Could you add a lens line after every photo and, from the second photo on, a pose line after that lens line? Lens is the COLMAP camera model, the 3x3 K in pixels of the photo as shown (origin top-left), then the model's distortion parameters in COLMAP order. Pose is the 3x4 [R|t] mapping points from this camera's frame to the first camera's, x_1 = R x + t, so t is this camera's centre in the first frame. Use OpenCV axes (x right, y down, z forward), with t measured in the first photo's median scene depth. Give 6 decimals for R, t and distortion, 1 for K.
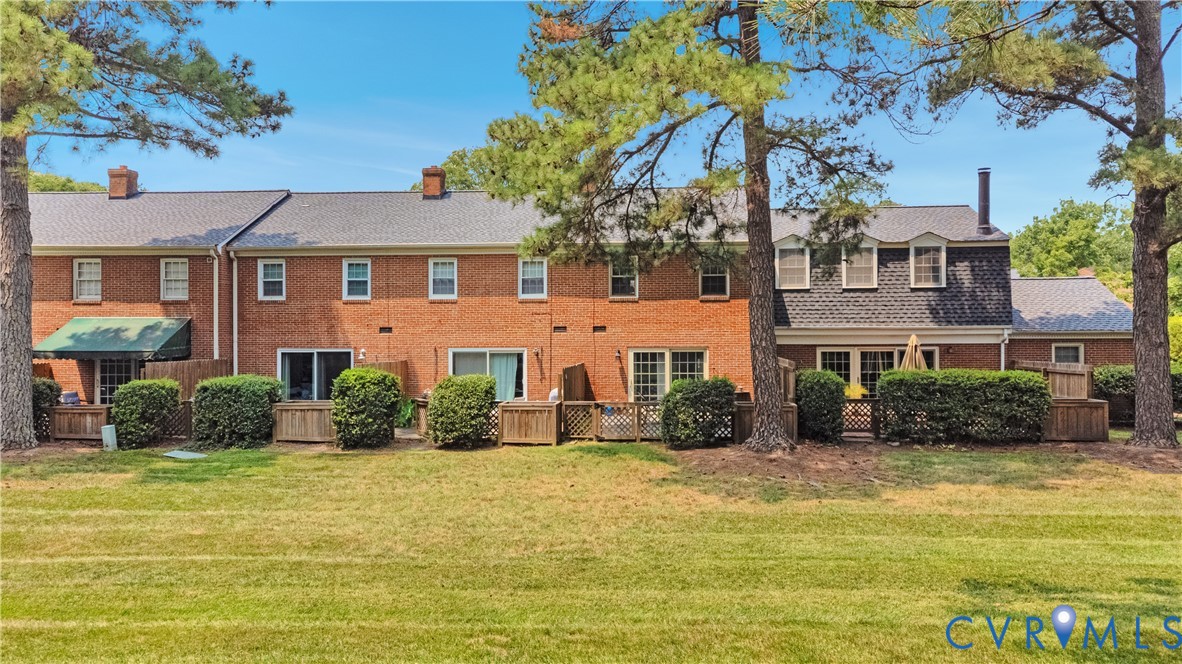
lens RADIAL K [[886.8, 0, 591.0], [0, 886.8, 332.0], [0, 0, 1]] dist [0.036426, -0.001143]
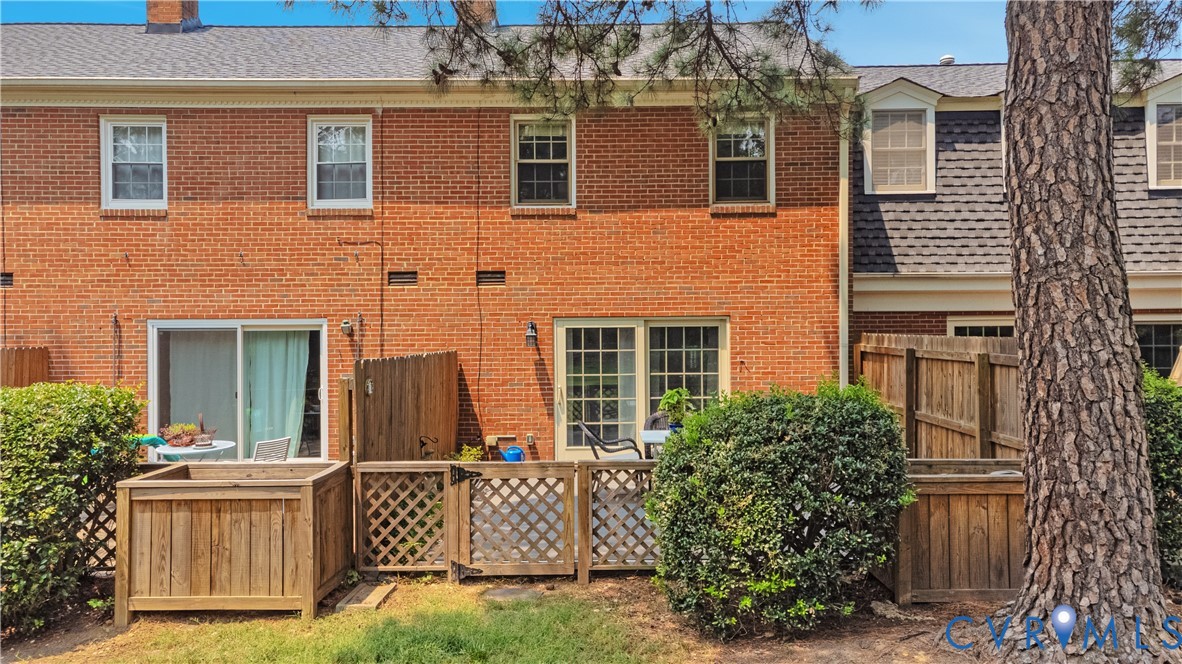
lens RADIAL K [[886.8, 0, 591.0], [0, 886.8, 332.0], [0, 0, 1]] dist [0.036426, -0.001143]
pose [[0.996819, -0.002640, 0.079651, 0.024676], [0.002515, 0.999995, 0.001662, 0.024491], [-0.079655, -0.001456, 0.996821, 0.549633]]
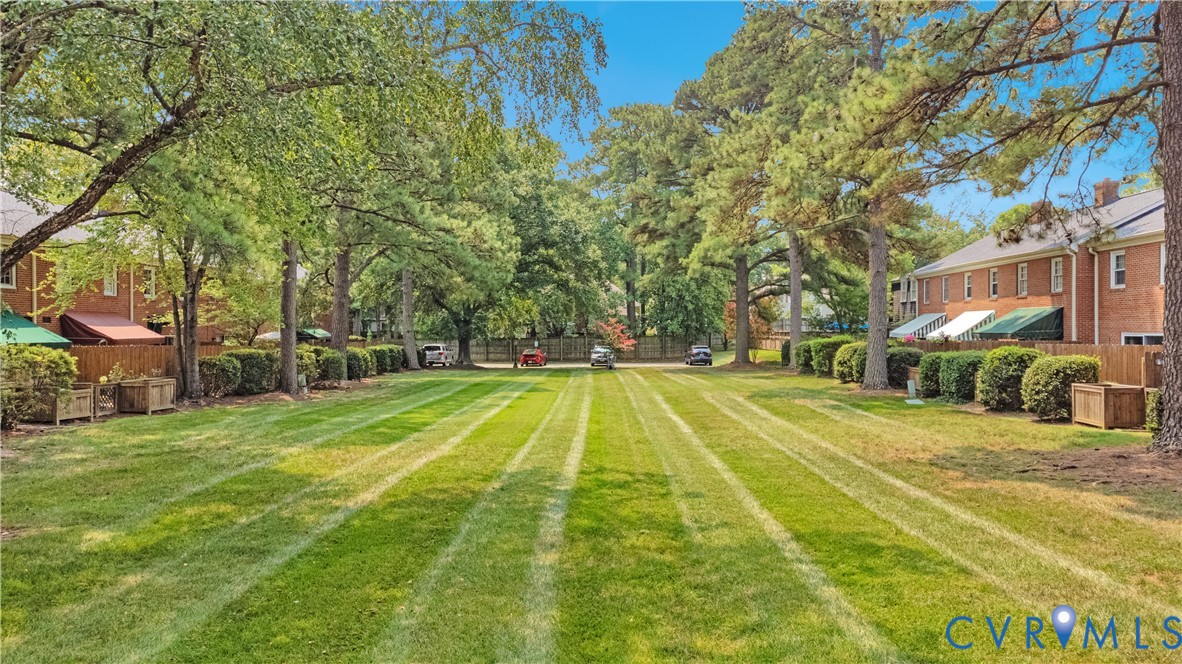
lens RADIAL K [[886.8, 0, 591.0], [0, 886.8, 332.0], [0, 0, 1]] dist [0.036426, -0.001143]
pose [[0.060943, 0.002224, -0.998139, 0.727547], [0.003269, 0.999992, 0.002428, 0.013372], [0.998136, -0.003411, 0.060935, 0.298506]]
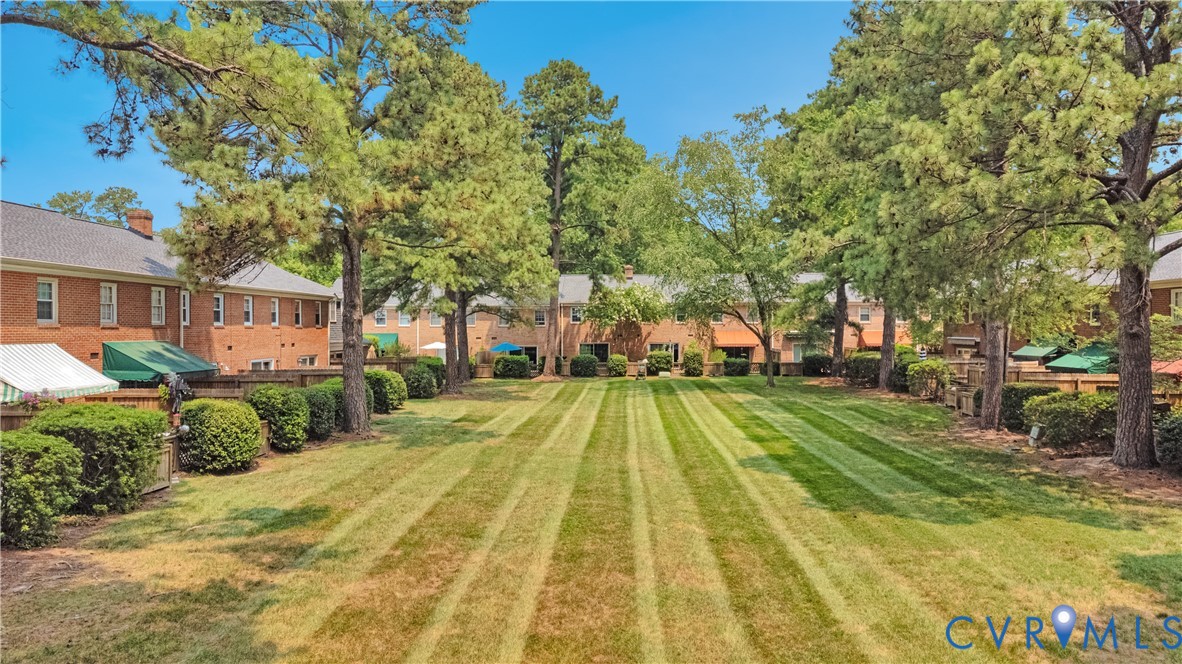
lens RADIAL K [[886.8, 0, 591.0], [0, 886.8, 332.0], [0, 0, 1]] dist [0.036426, -0.001143]
pose [[-0.047354, -0.001524, 0.998877, -1.655014], [-0.001849, 0.999997, 0.001438, -0.030520], [-0.998876, -0.001779, -0.047357, 0.533778]]
